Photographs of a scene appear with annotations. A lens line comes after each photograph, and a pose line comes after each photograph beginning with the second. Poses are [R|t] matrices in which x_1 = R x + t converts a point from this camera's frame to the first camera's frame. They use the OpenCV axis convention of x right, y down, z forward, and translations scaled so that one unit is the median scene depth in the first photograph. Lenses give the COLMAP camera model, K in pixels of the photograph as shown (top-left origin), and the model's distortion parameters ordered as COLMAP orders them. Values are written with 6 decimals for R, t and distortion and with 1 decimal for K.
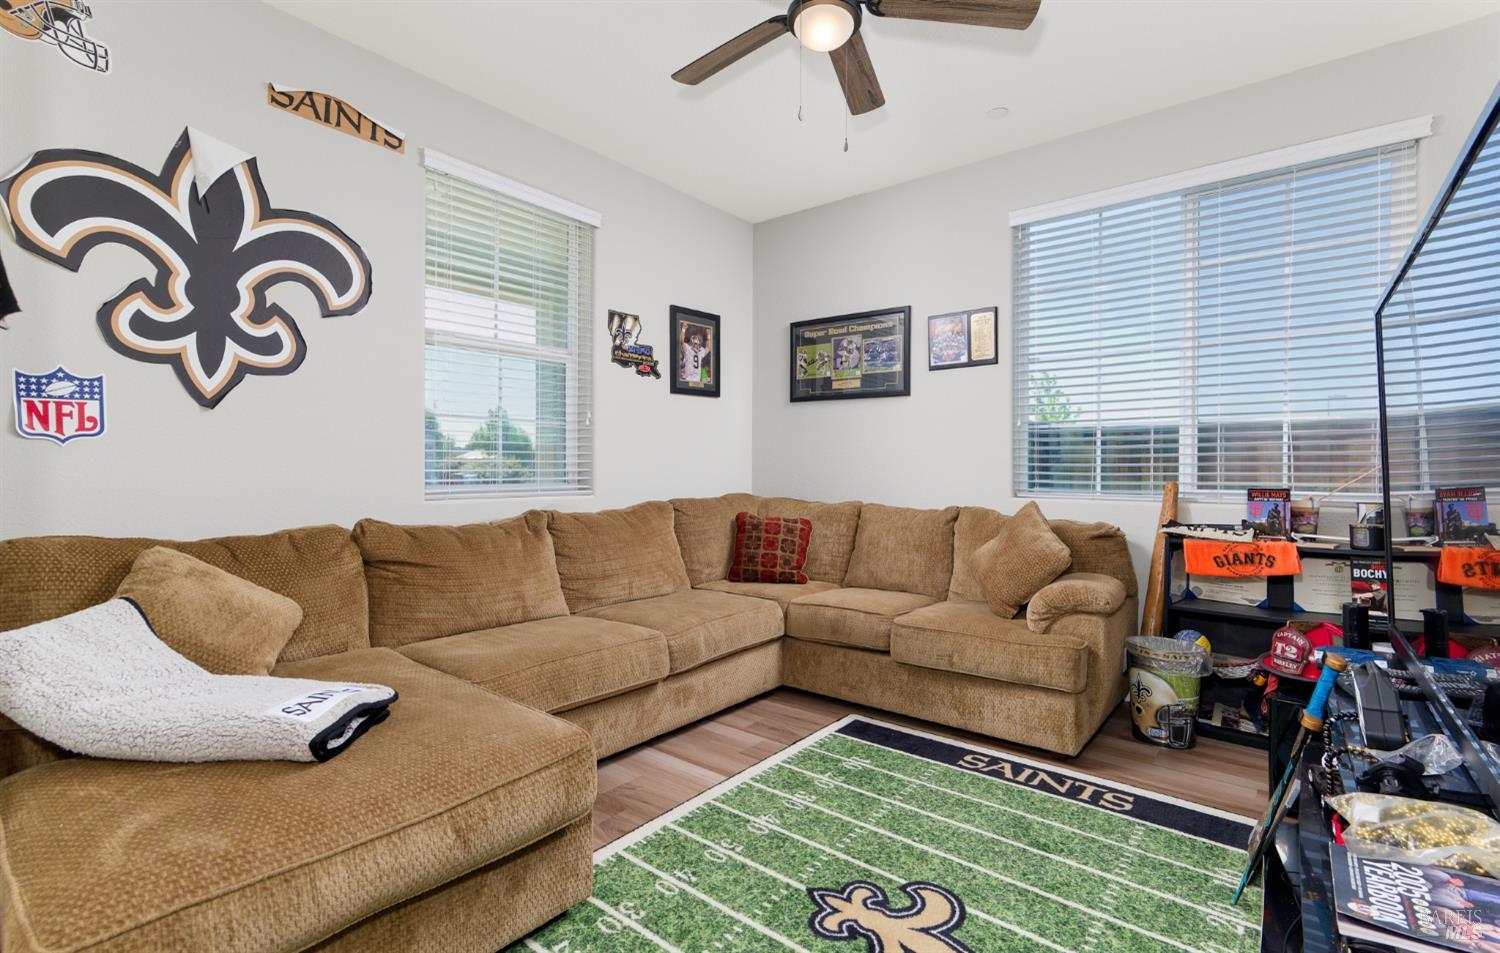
lens RADIAL K [[681.2, 0, 731.0], [0, 681.2, 467.8], [0, 0, 1]] dist [0.002179, 0.000272]
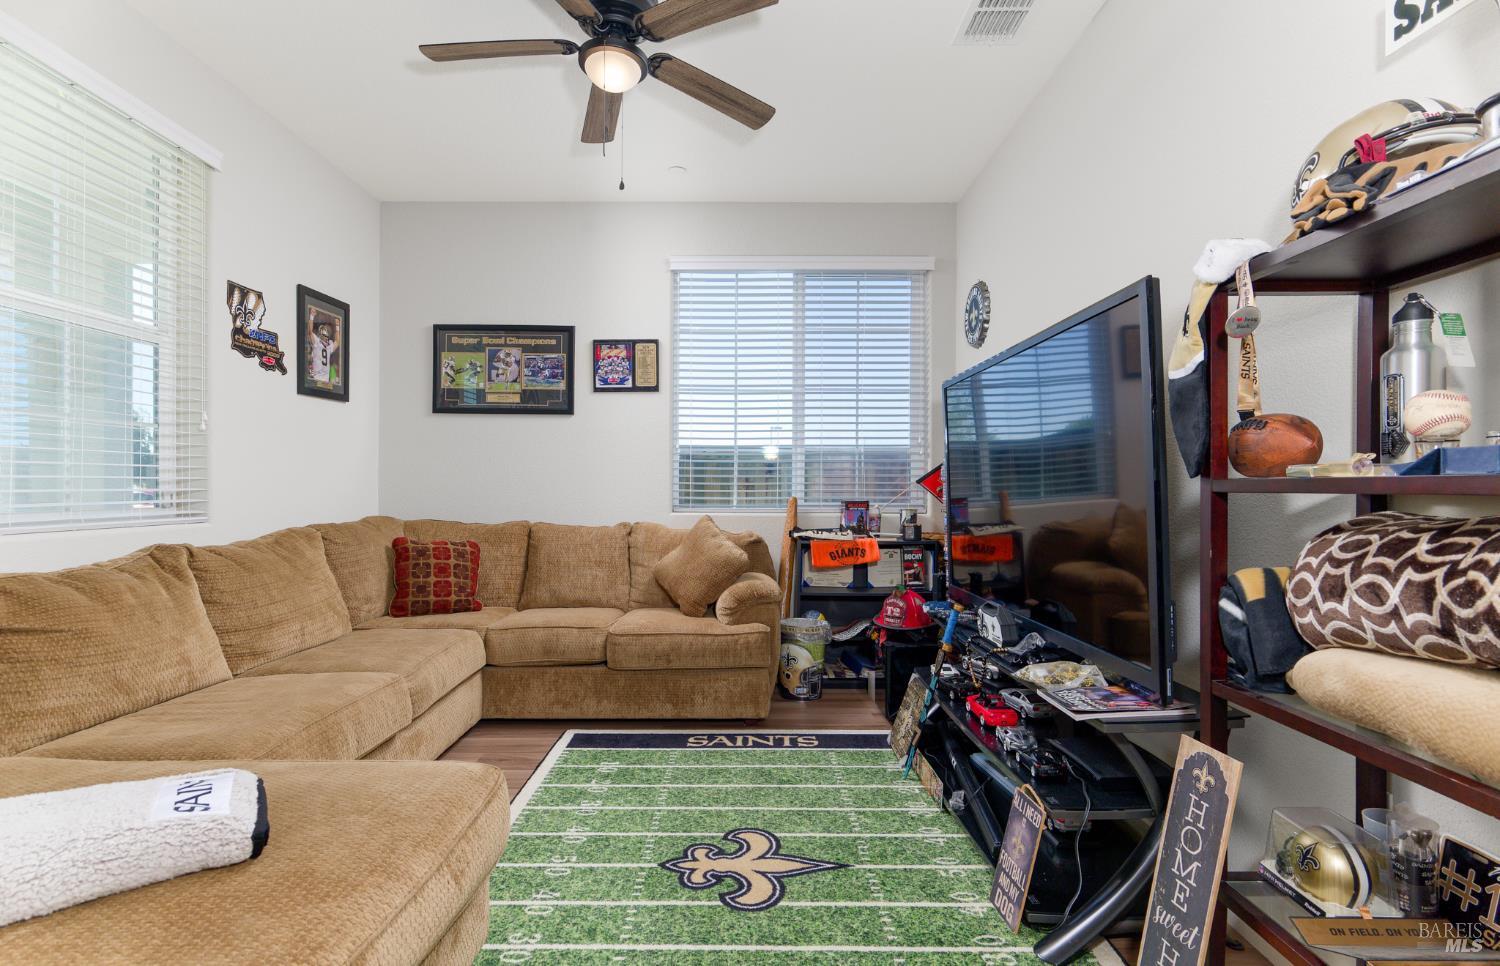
lens RADIAL K [[734.4, 0, 750.0], [0, 734.4, 483.0], [0, 0, 1]] dist [-0.000442, 0.000159]
pose [[0.771376, 0.001607, 0.636378, -0.311503], [0.000093, 0.999997, -0.002637, -0.002175], [-0.636380, 0.002093, 0.771373, -0.013447]]
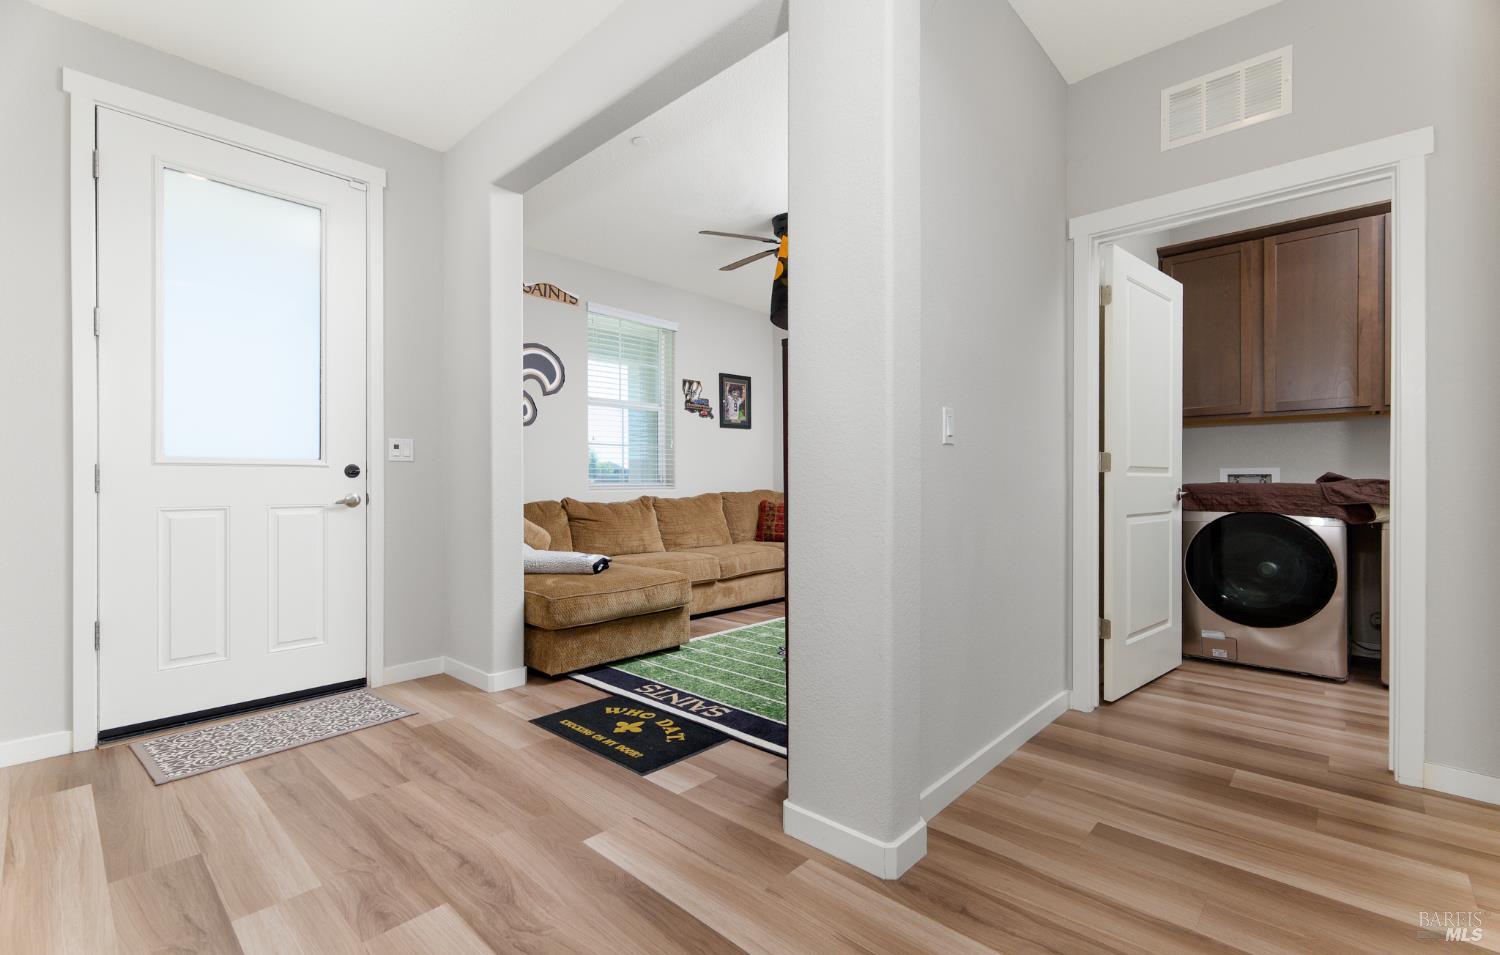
lens RADIAL K [[635.7, 0, 750.0], [0, 635.7, 477.5], [0, 0, 1]] dist [0.000697, -0.000078]
pose [[0.999119, -0.007512, -0.041280, 0.060532], [0.007244, 0.999952, -0.006639, 0.027516], [0.041327, 0.006334, 0.999126, -0.689929]]
